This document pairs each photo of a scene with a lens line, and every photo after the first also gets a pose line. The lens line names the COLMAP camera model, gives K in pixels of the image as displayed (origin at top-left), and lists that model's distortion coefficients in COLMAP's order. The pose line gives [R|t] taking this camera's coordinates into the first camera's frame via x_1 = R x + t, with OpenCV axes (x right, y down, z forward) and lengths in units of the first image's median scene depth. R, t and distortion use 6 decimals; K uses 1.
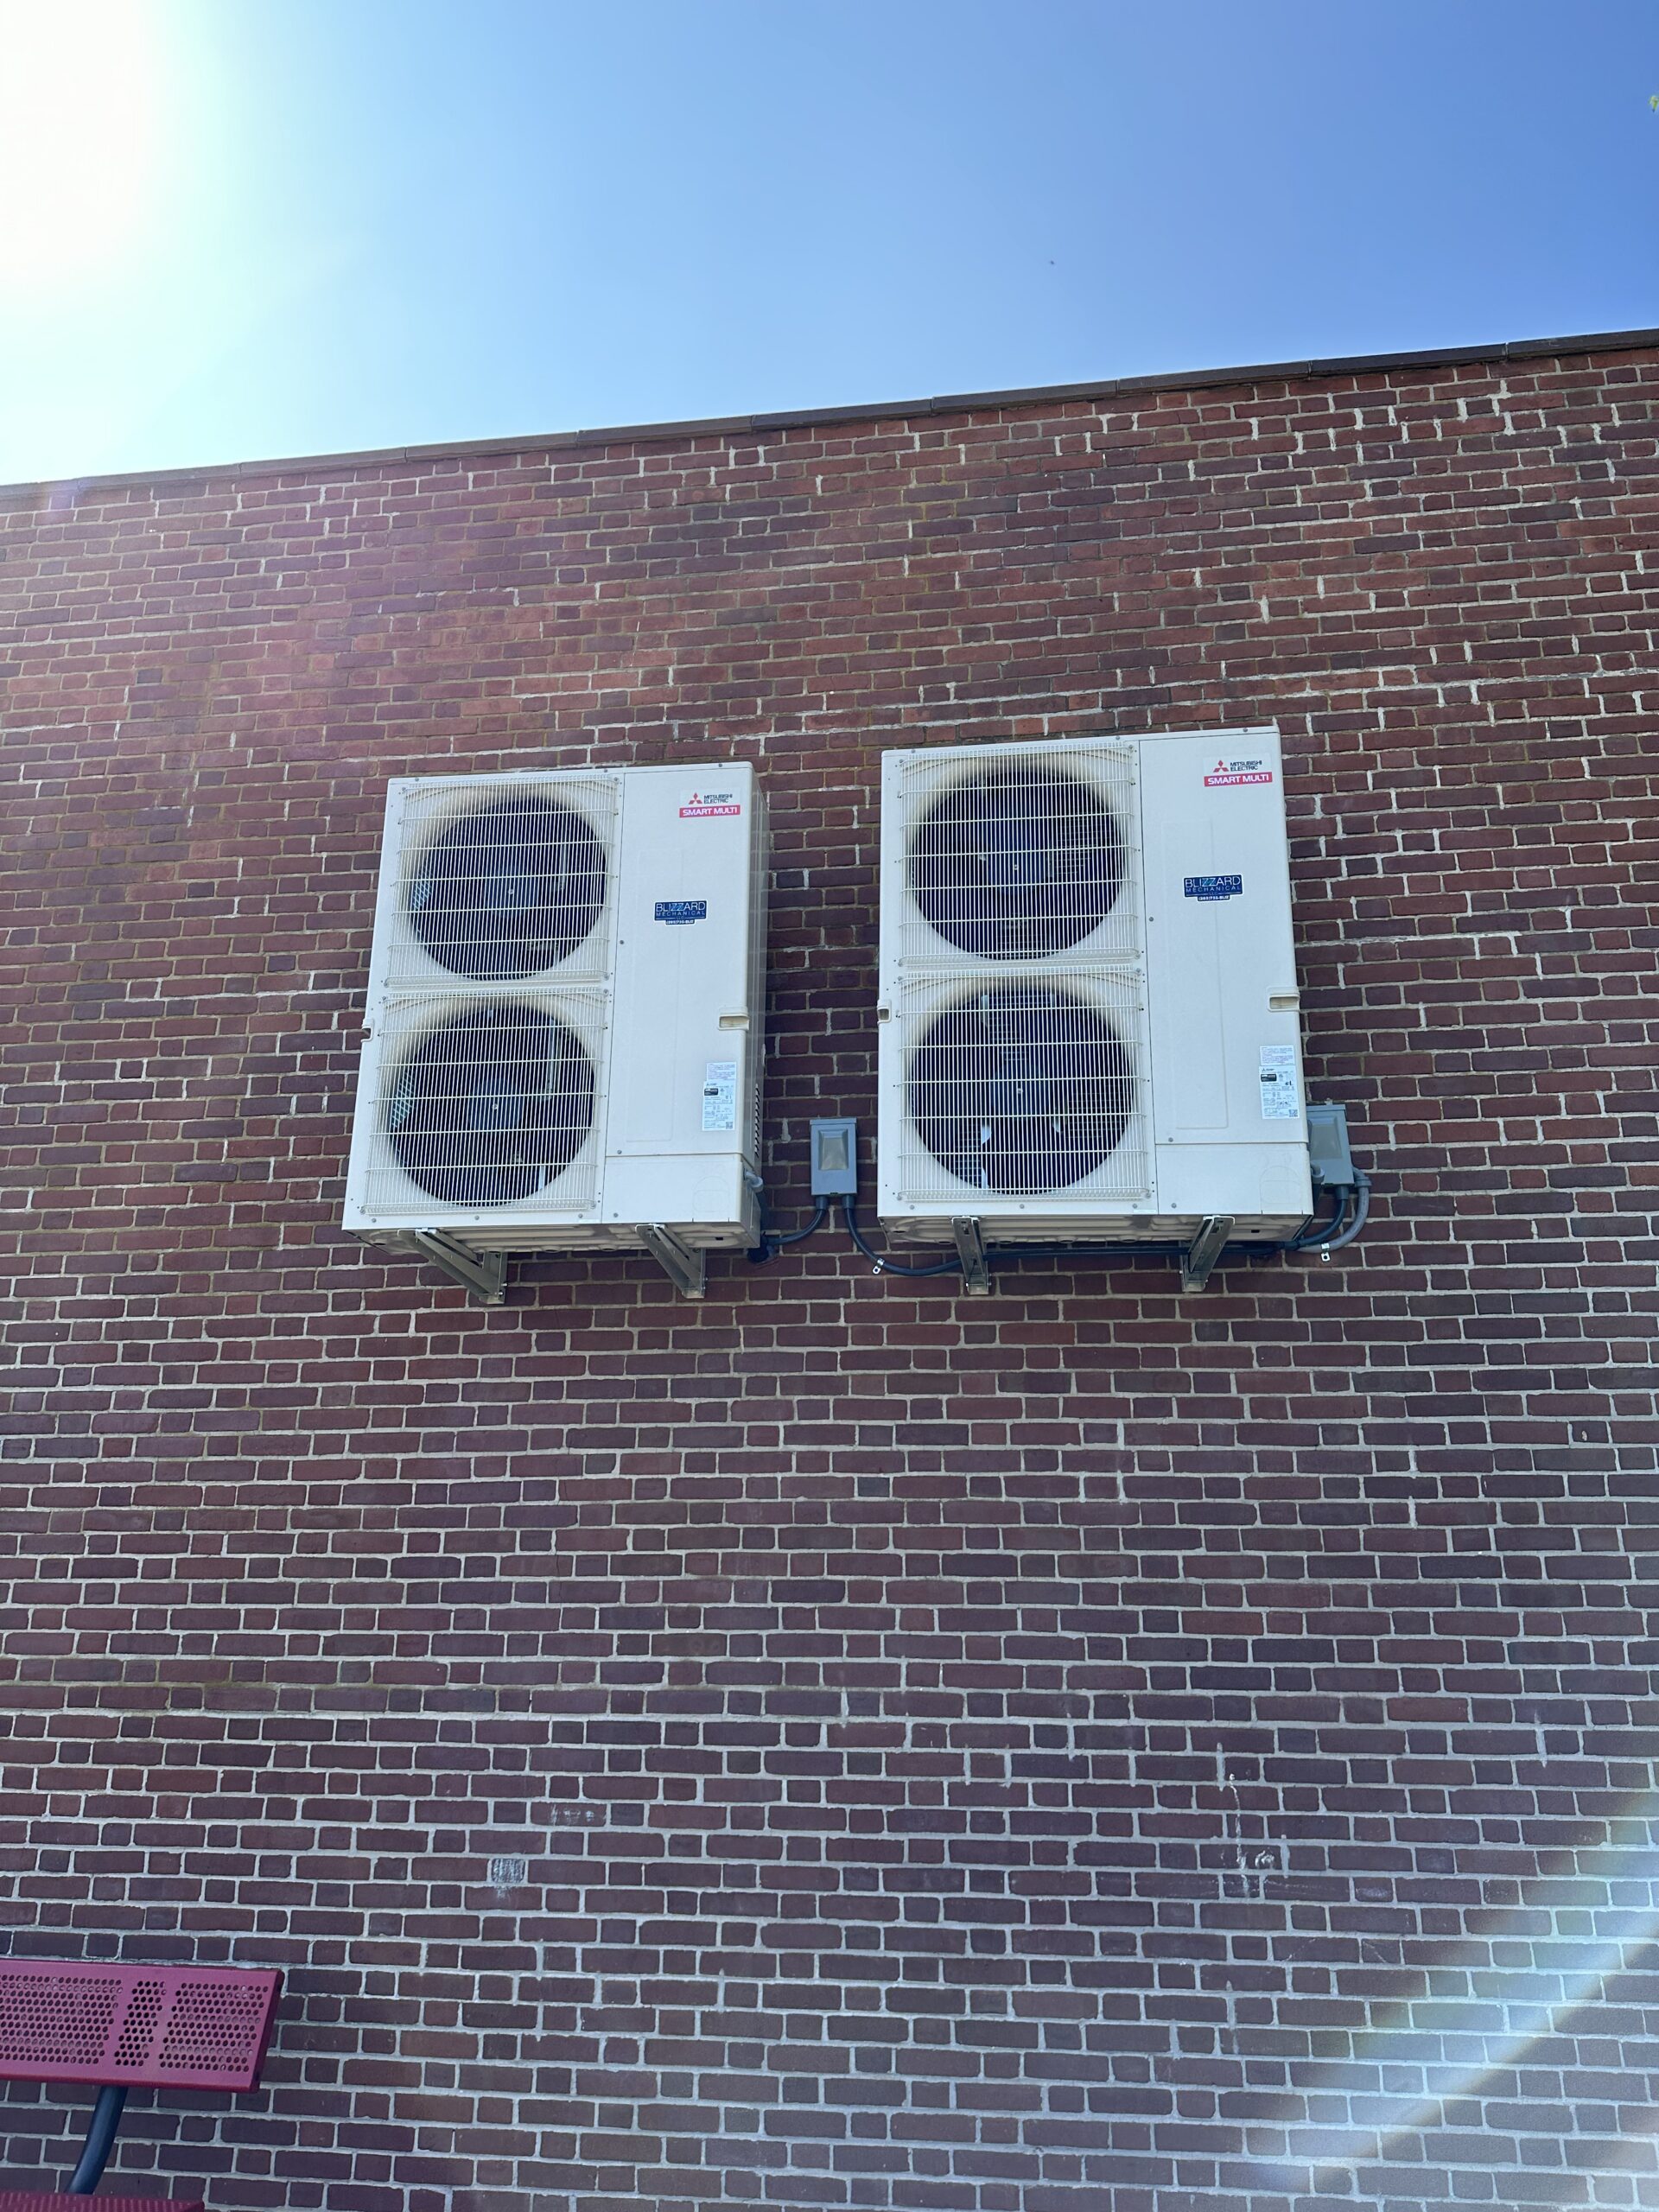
lens RADIAL K [[1662.4, 0, 757.9], [0, 1662.4, 1112.0], [0, 0, 1]] dist [0.092090, -0.131278]
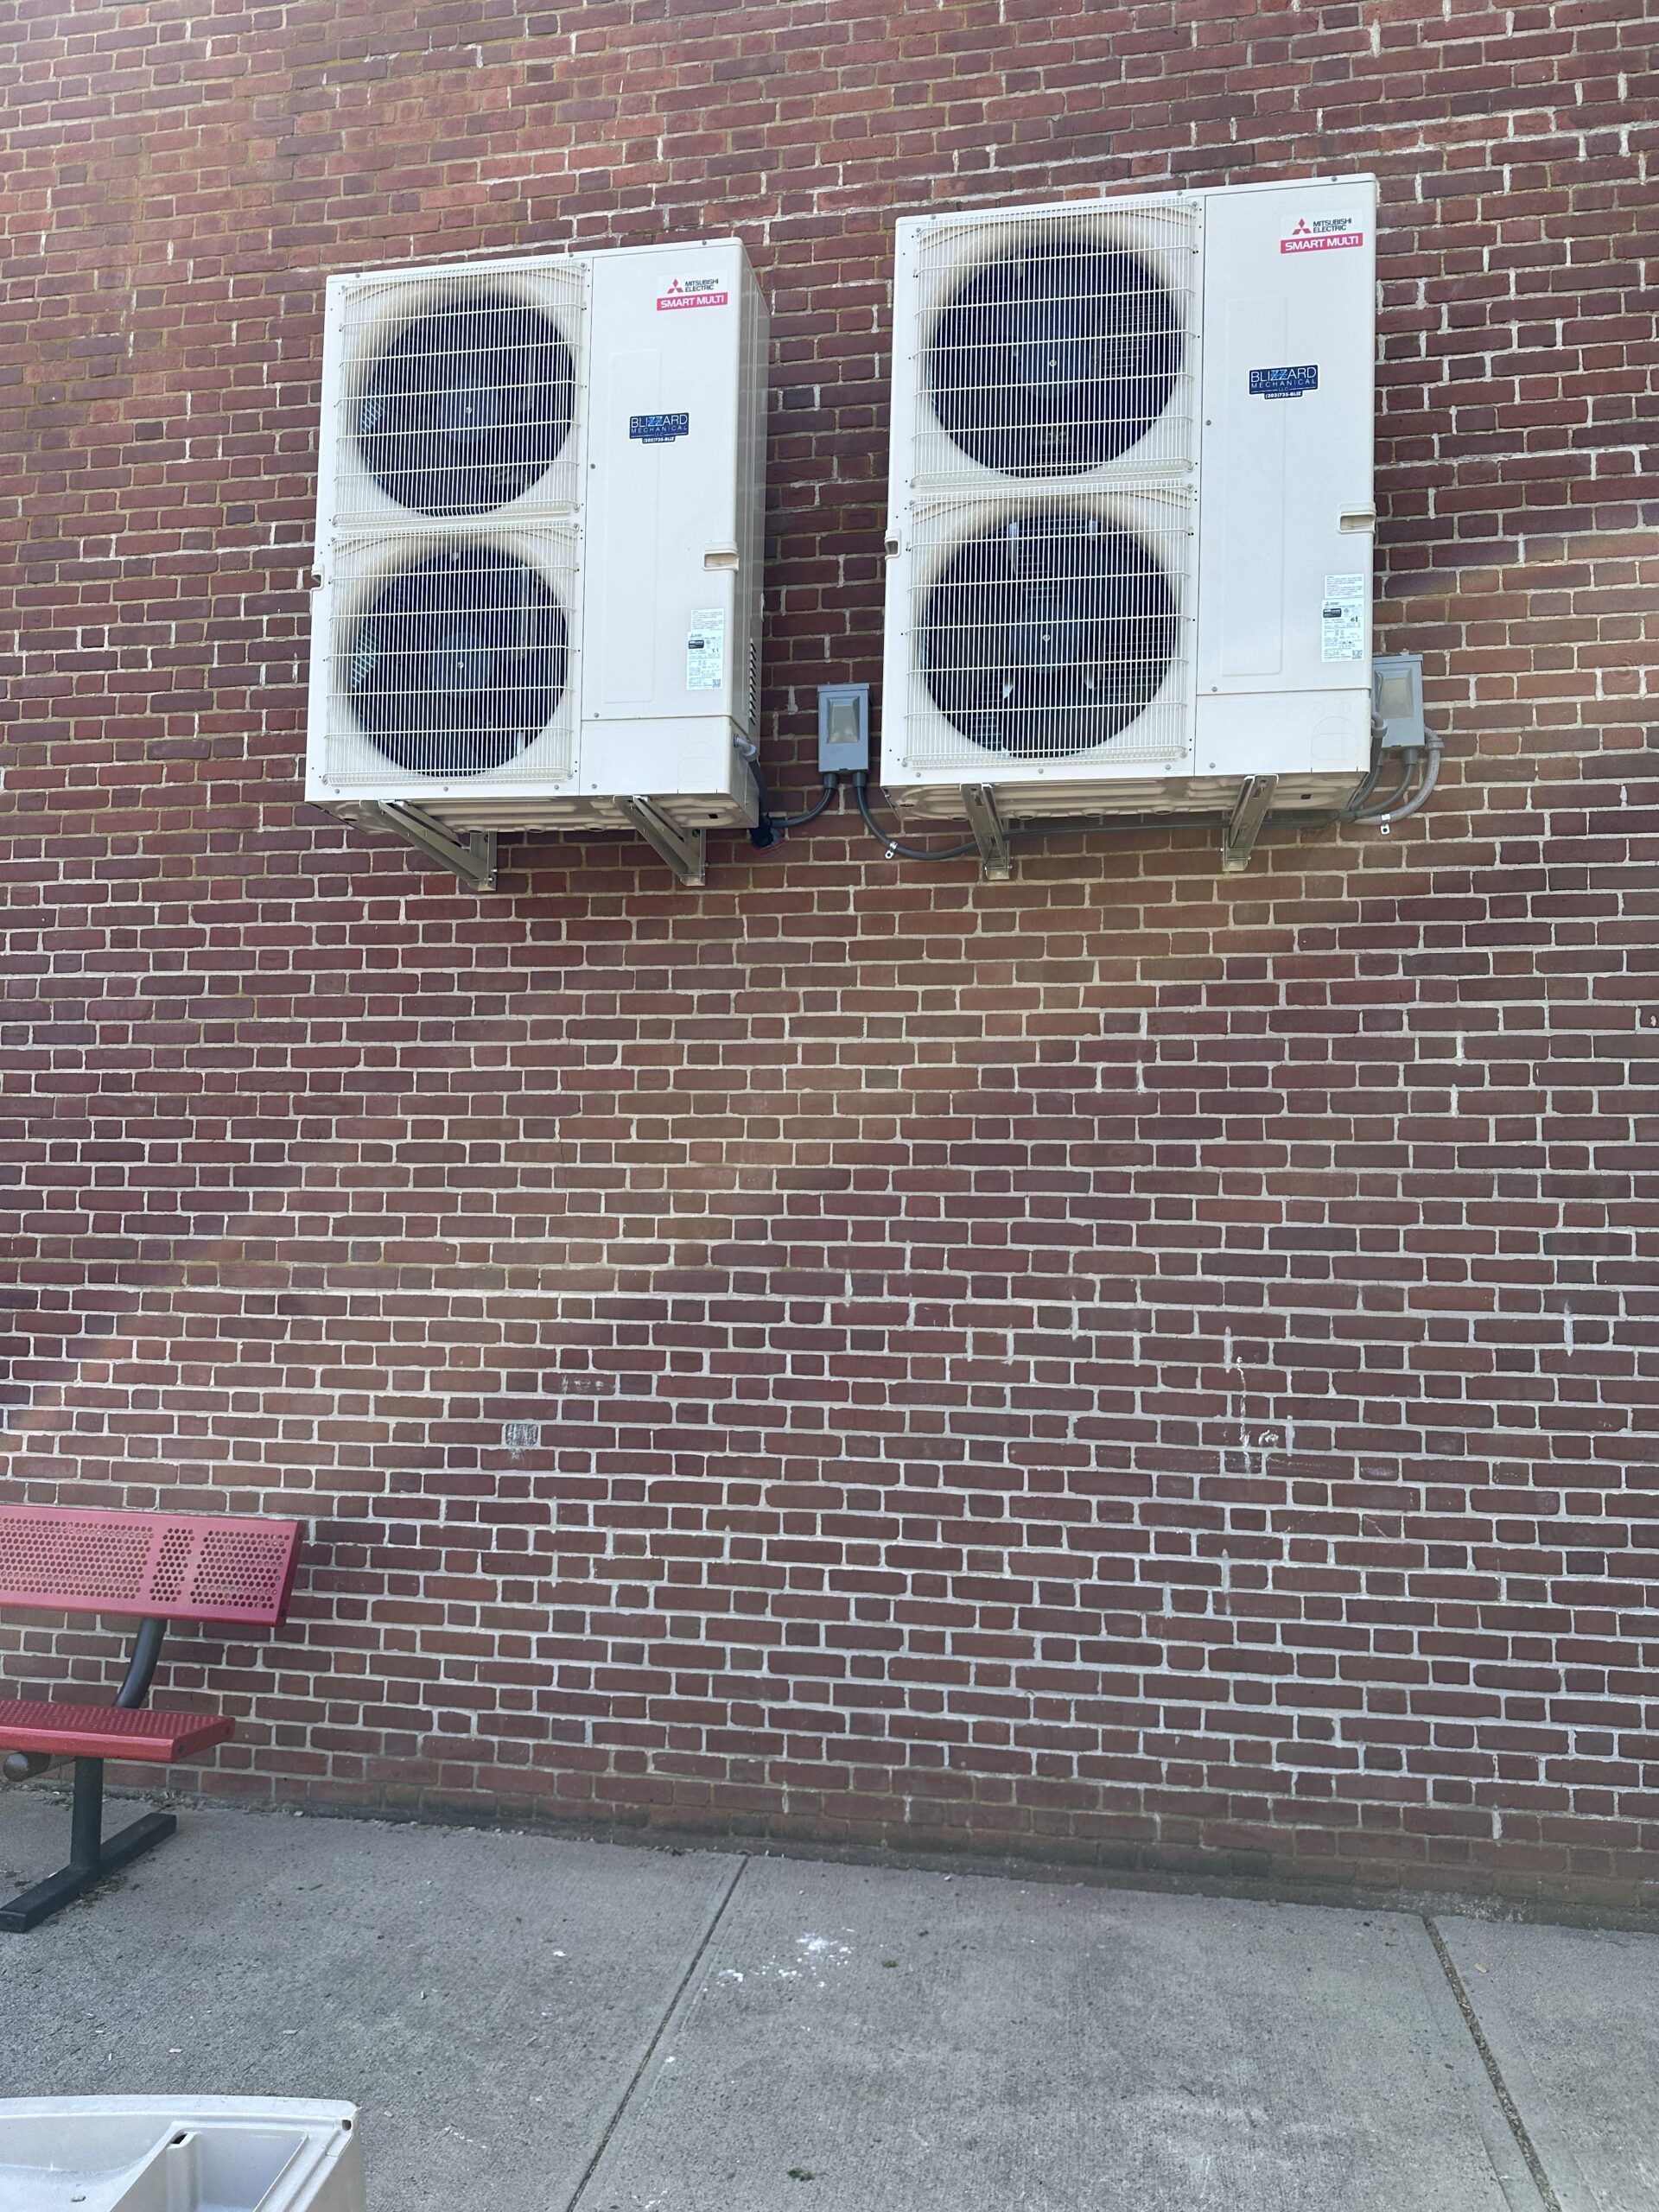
lens RADIAL K [[1549.1, 0, 829.5], [0, 1549.1, 1106.0], [0, 0, 1]] dist [-0.073744, -0.001362]
pose [[0.999228, -0.000106, 0.039298, 0.004168], [-0.009279, 0.971086, 0.238548, 0.030804], [-0.038187, -0.238729, 0.970335, 0.142539]]
